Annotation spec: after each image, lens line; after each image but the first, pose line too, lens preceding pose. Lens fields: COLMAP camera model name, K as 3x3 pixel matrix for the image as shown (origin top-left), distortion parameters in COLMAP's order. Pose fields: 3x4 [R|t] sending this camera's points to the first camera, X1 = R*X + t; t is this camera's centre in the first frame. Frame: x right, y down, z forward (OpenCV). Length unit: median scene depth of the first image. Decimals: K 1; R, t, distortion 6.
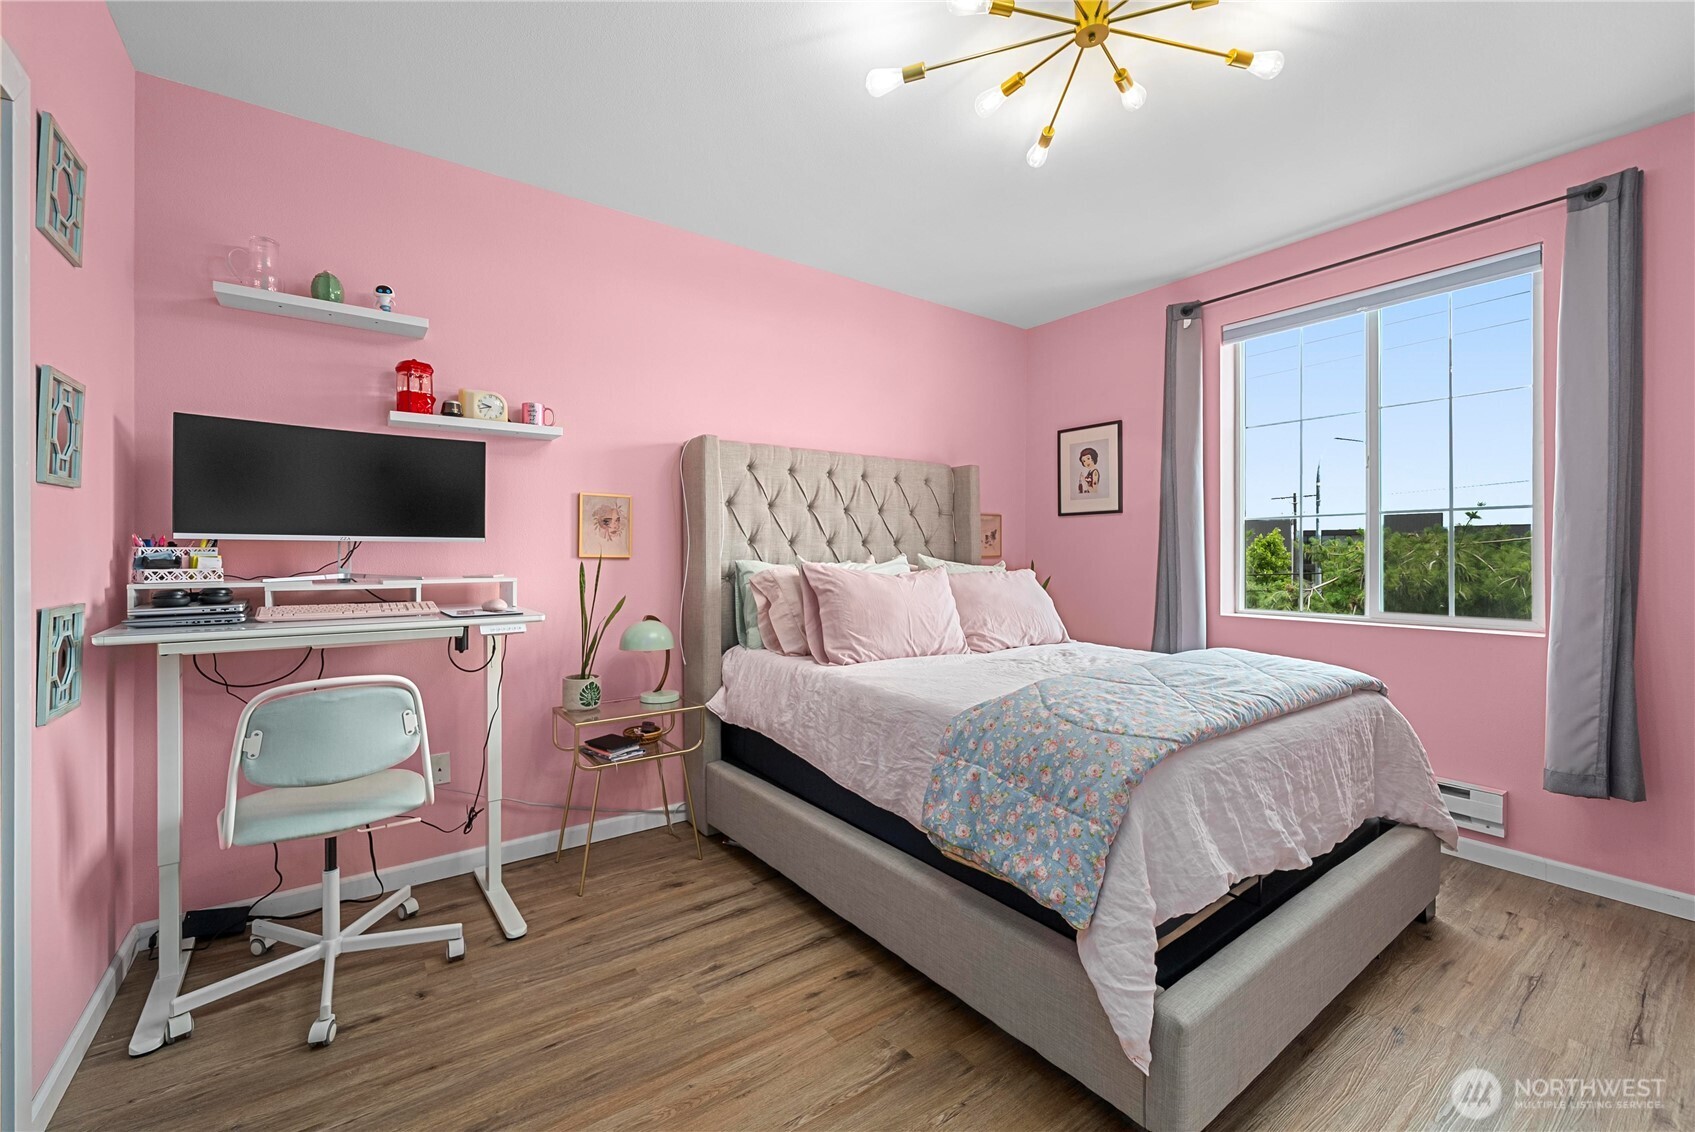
lens RADIAL K [[694.9, 0, 877.0], [0, 694.9, 557.9], [0, 0, 1]] dist [-0.005417, 0.000851]
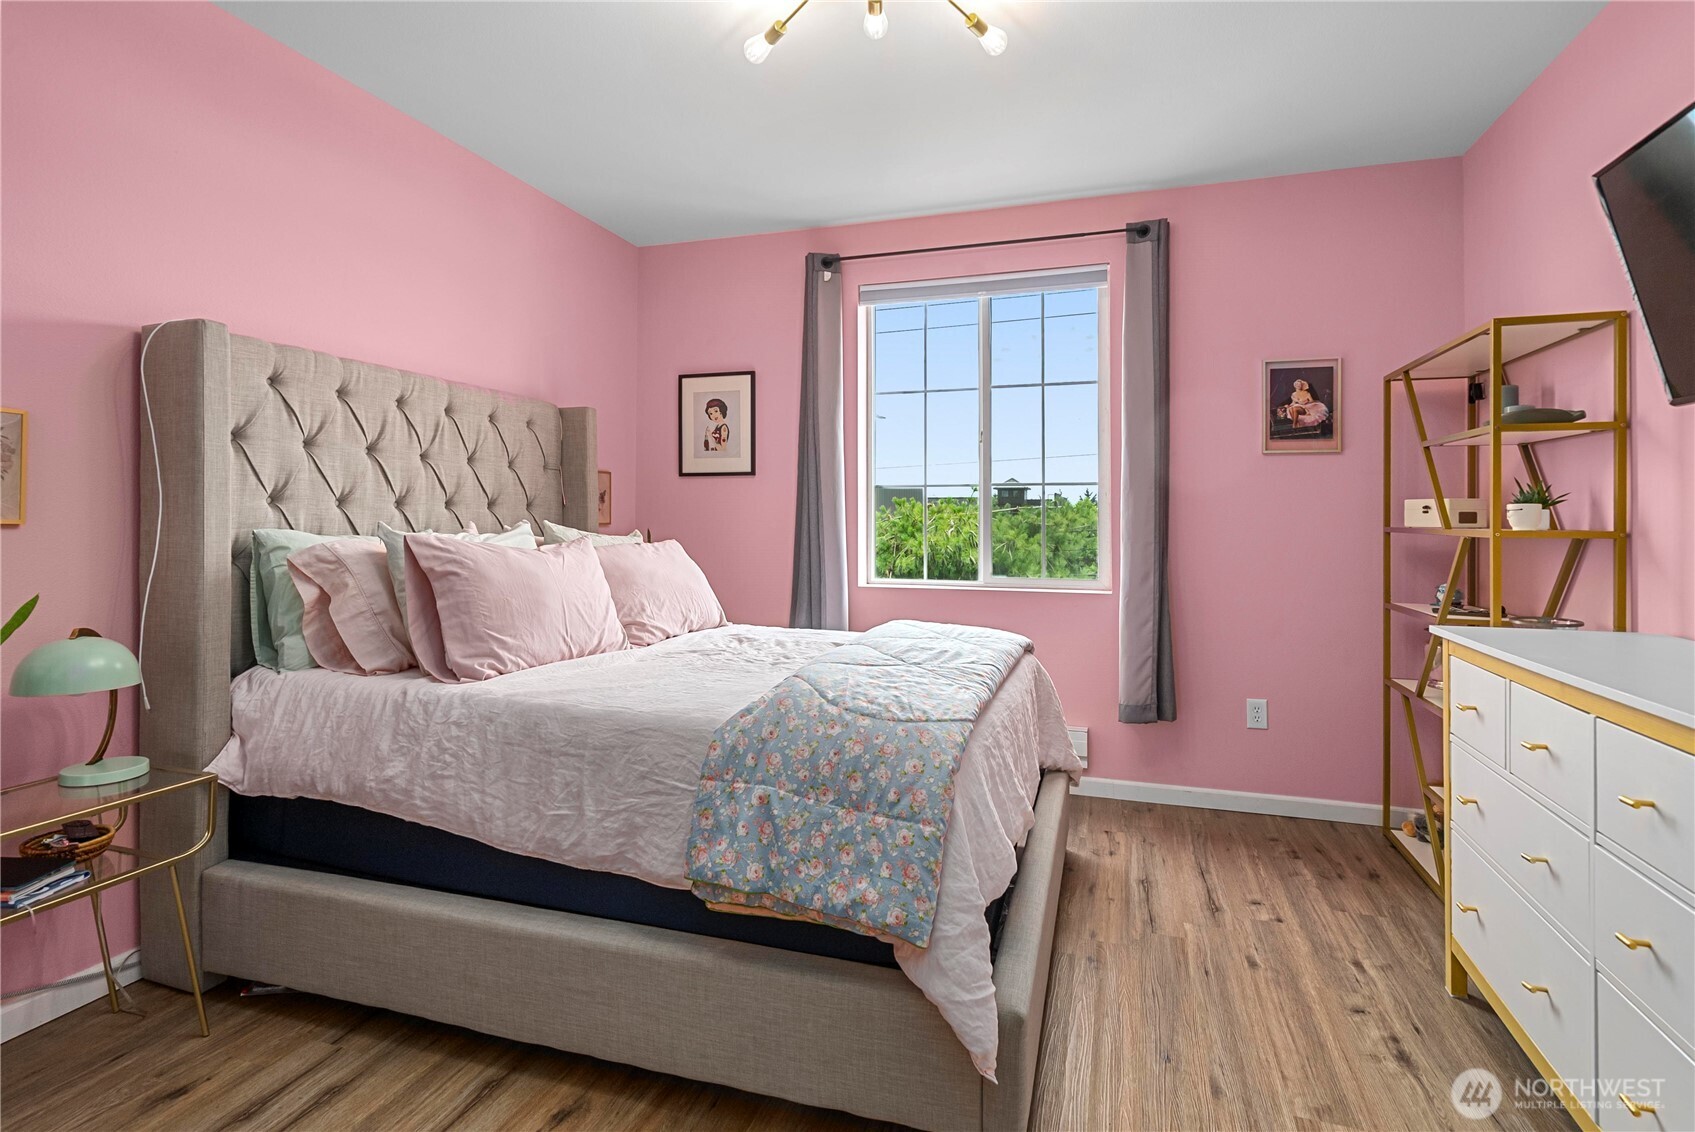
lens RADIAL K [[815.6, 0, 852.3], [0, 815.6, 517.5], [0, 0, 1]] dist [-0.002620, 0.001067]
pose [[0.813841, 0.008291, 0.581028, -0.214048], [-0.002705, 0.999941, -0.010479, -0.000804], [-0.581081, 0.006957, 0.813816, 0.113347]]
